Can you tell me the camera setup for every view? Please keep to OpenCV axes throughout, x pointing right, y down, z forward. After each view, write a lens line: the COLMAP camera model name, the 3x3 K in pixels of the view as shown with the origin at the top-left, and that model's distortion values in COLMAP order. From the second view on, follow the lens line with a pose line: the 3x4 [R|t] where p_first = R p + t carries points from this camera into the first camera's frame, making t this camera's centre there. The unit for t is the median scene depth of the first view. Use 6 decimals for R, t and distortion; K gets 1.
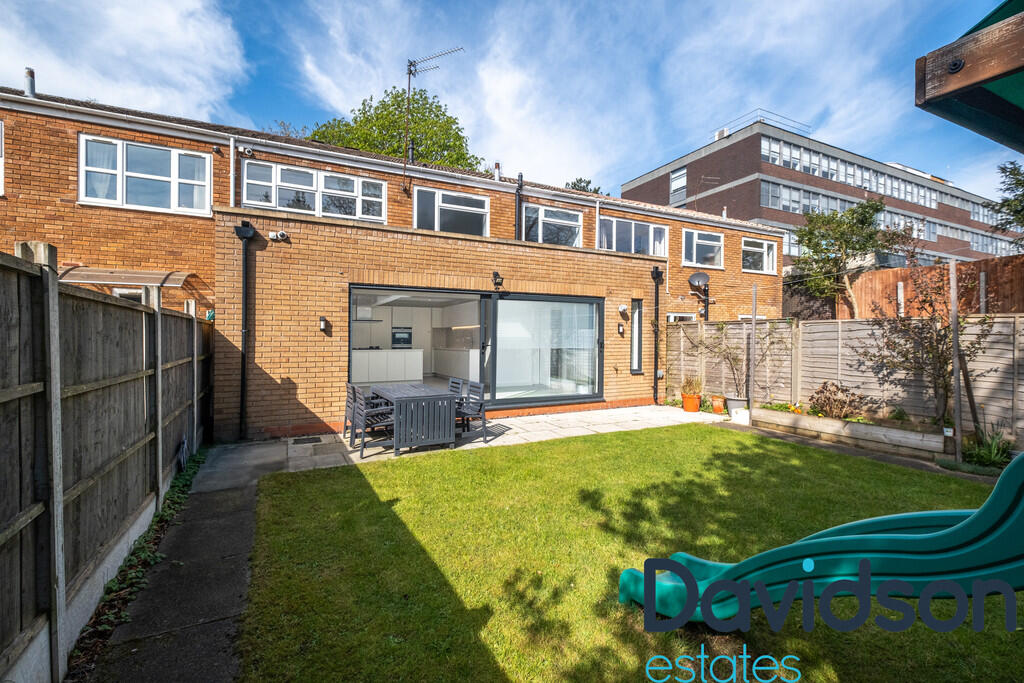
lens RADIAL K [[439.0, 0, 512.0], [0, 439.0, 341.5], [0, 0, 1]] dist [-0.001245, -0.000264]
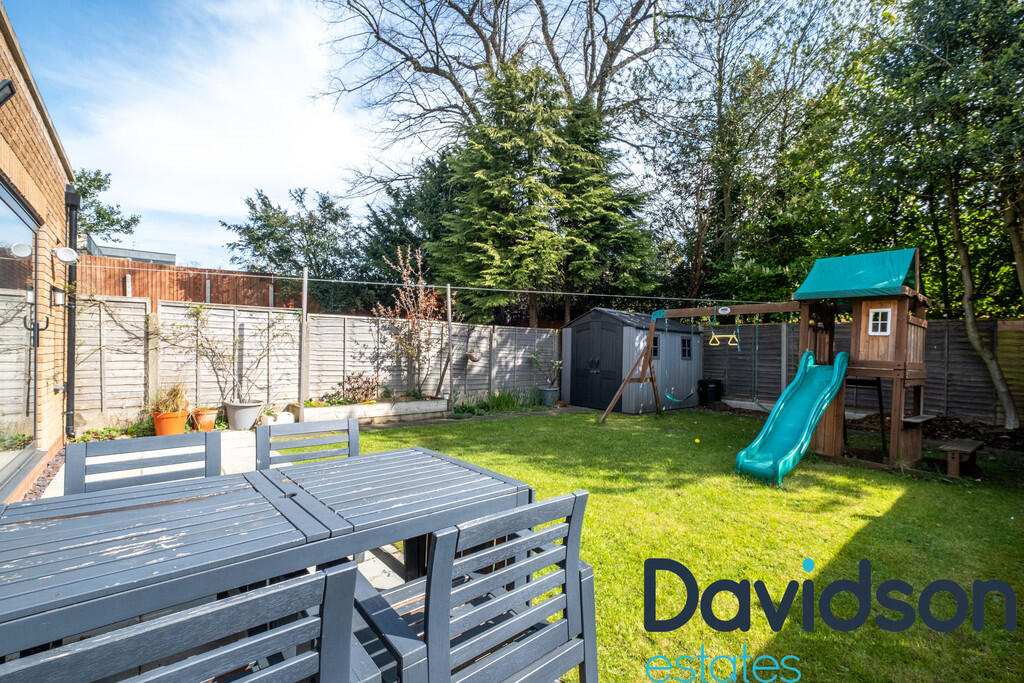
lens RADIAL K [[439.0, 0, 512.0], [0, 439.0, 341.5], [0, 0, 1]] dist [-0.001245, -0.000264]
pose [[-0.191809, 0.012576, 0.981352, -0.578862], [-0.013549, 0.999789, -0.015461, 0.034848], [-0.981339, -0.016262, -0.191598, 1.100386]]
